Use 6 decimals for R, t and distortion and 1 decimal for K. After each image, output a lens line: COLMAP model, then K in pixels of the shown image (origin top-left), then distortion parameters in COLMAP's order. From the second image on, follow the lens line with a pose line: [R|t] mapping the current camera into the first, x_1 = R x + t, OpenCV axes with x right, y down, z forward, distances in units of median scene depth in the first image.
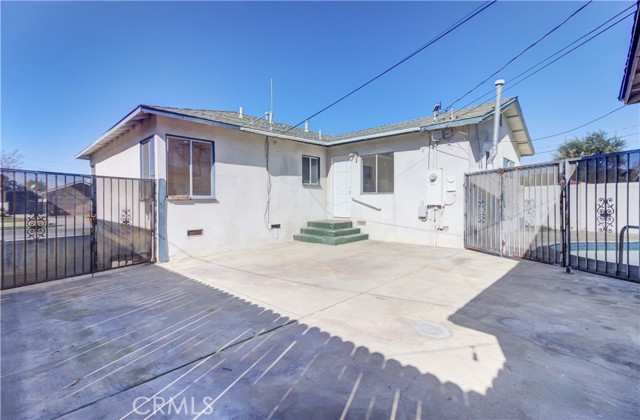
lens RADIAL K [[290.7, 0, 322.3], [0, 290.7, 204.1], [0, 0, 1]] dist [0.005225, 0.003742]
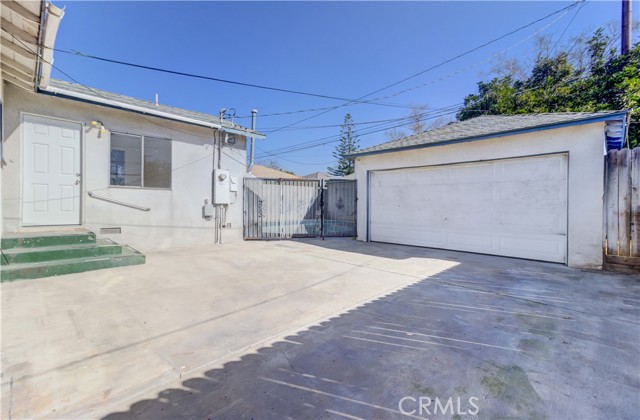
lens RADIAL K [[290.7, 0, 322.2], [0, 290.7, 209.9], [0, 0, 1]] dist [0.005225, 0.003742]
pose [[0.021739, -0.014622, 0.999657, -0.586824], [-0.001204, 0.999892, 0.014651, 0.009263], [-0.999763, -0.001522, 0.021719, 0.553696]]
